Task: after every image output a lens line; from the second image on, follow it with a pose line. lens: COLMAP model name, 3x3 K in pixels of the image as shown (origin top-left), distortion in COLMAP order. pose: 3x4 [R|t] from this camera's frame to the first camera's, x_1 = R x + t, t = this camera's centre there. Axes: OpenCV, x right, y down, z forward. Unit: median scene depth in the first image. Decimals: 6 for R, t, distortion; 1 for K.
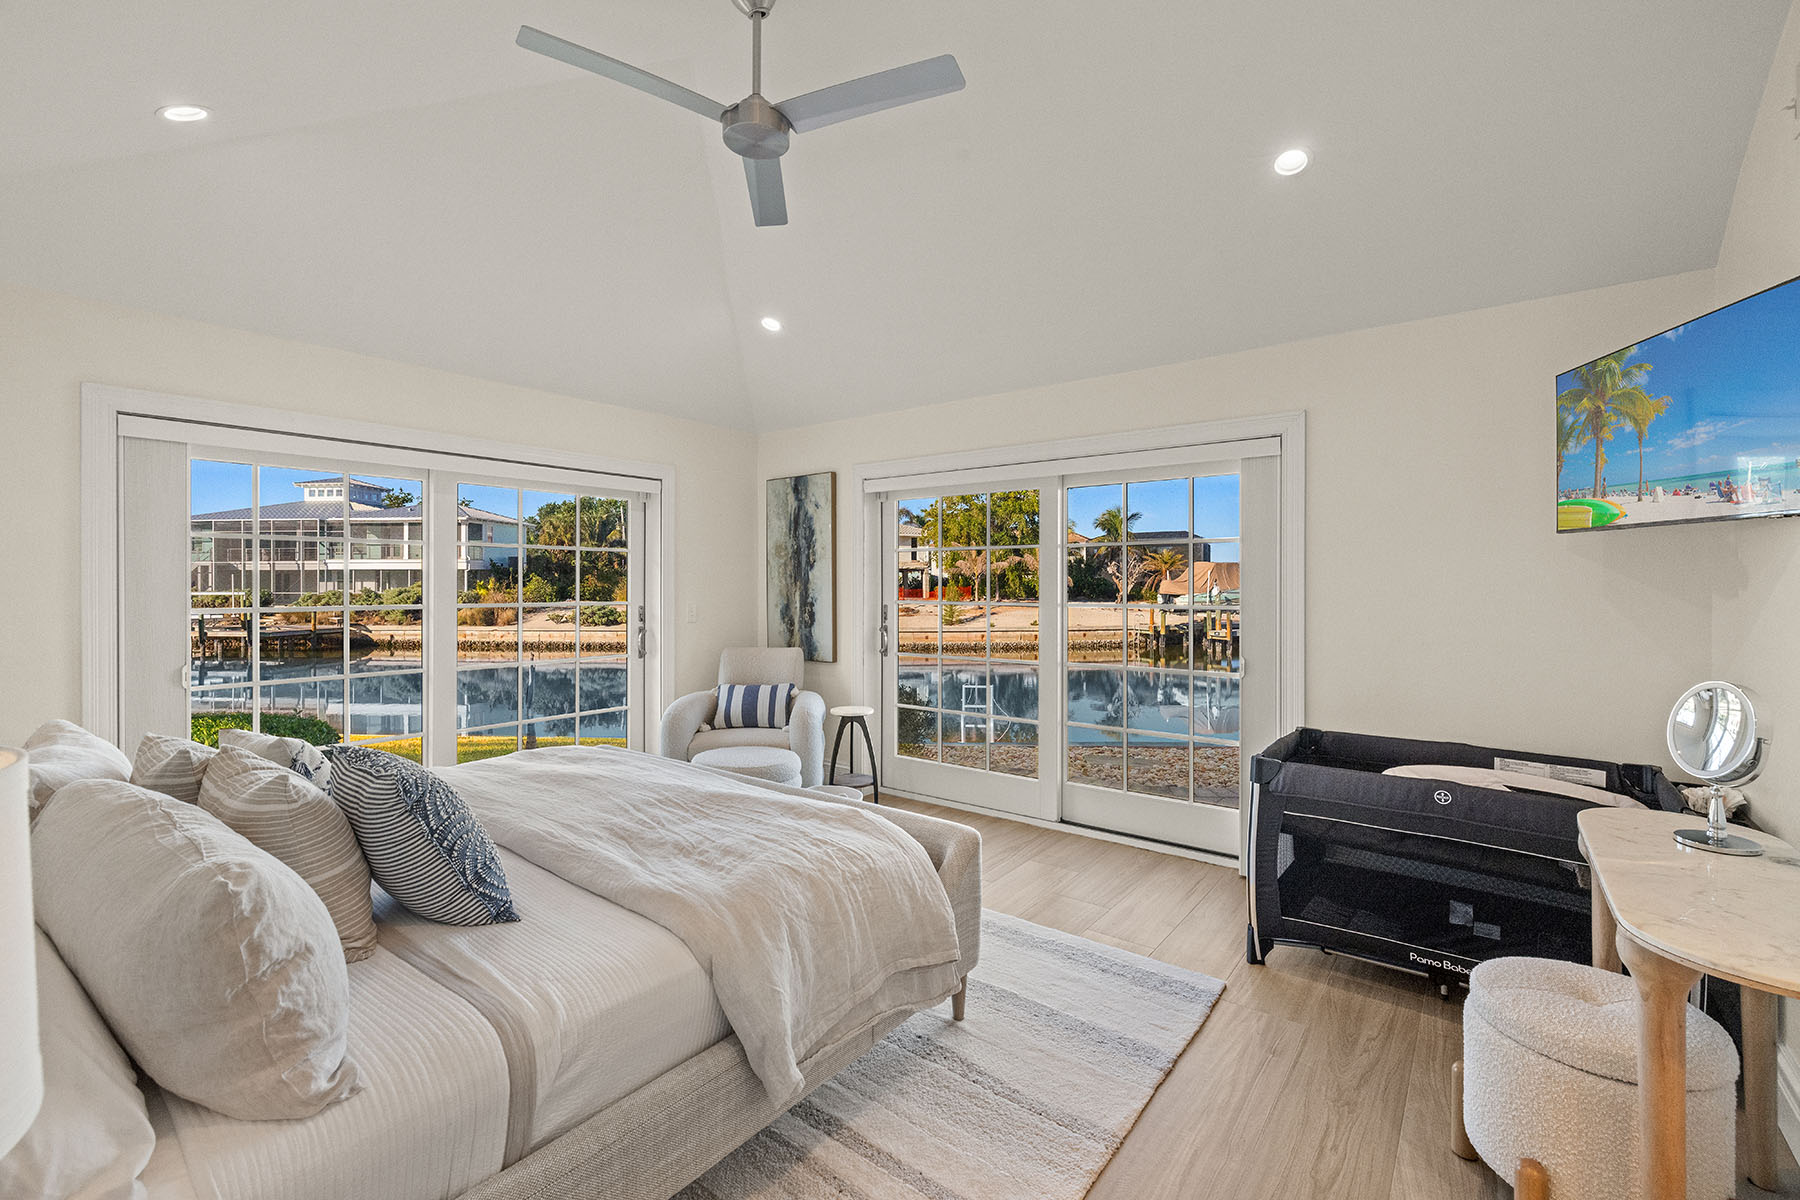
lens RADIAL K [[752.0, 0, 900.0], [0, 752.0, 600.0], [0, 0, 1]] dist [-0.058541, -0.000072]
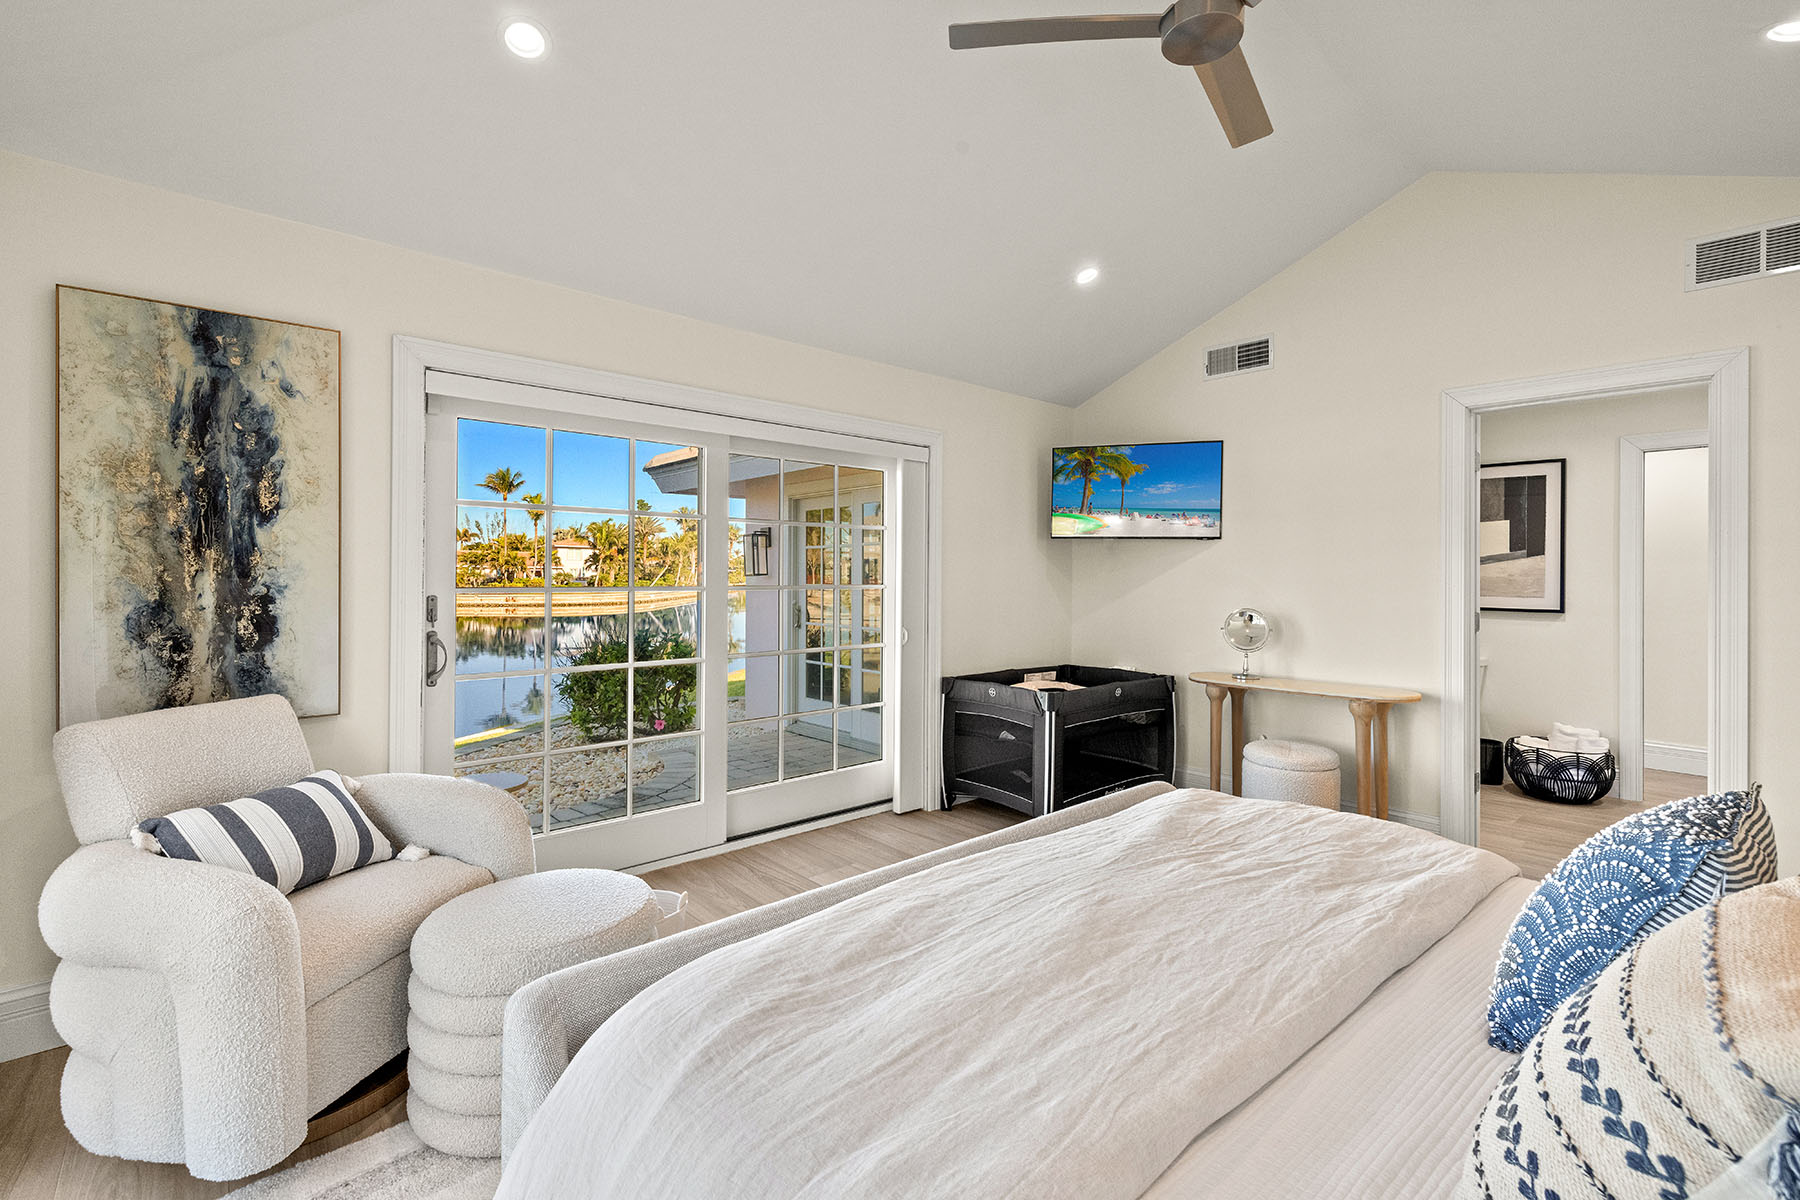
lens RADIAL K [[805.6, 0, 904.4], [0, 805.6, 565.3], [0, 0, 1]] dist [0.014088, 0.000041]
pose [[0.209164, -0.003407, 0.977875, -0.528676], [0.013981, 0.999902, 0.000494, -0.009652], [-0.977781, 0.013568, 0.209191, 0.510862]]
